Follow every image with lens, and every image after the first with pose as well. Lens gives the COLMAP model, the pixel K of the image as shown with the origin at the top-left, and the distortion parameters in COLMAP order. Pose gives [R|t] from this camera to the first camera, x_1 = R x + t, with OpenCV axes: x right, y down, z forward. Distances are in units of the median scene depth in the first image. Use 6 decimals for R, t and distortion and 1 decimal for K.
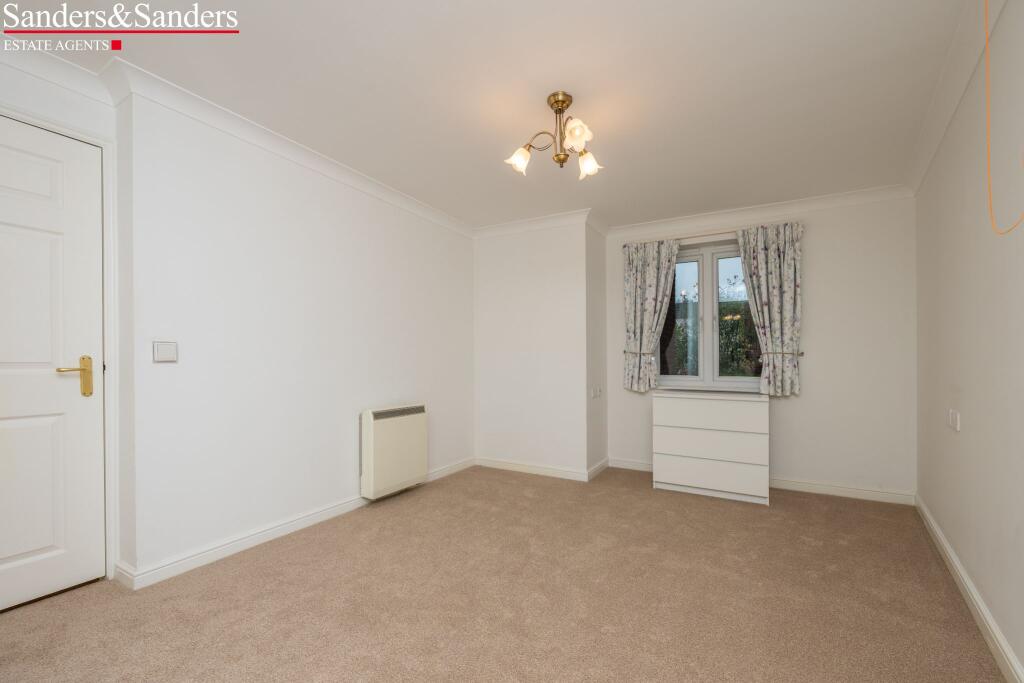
lens RADIAL K [[416.7, 0, 490.9], [0, 416.7, 366.9], [0, 0, 1]] dist [-0.002657, -0.000359]
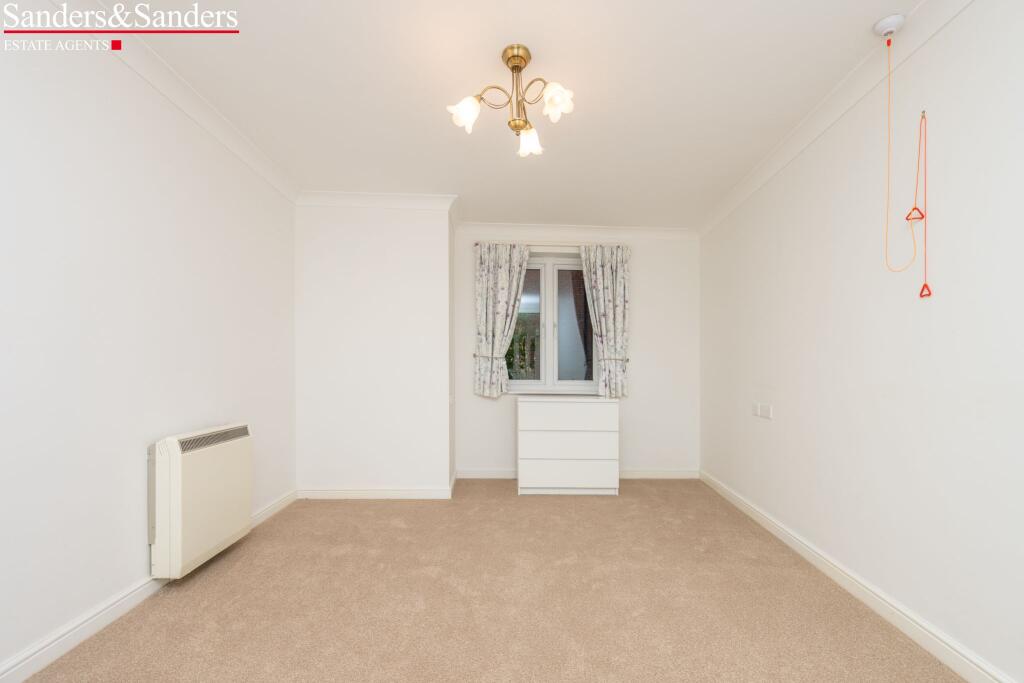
lens RADIAL K [[438.3, 0, 506.5], [0, 438.3, 372.2], [0, 0, 1]] dist [-0.001875, -0.000299]
pose [[0.842697, 0.002117, 0.538383, -0.191742], [-0.001038, 0.999997, -0.002308, 0.004848], [-0.538387, 0.001386, 0.842697, 0.147086]]
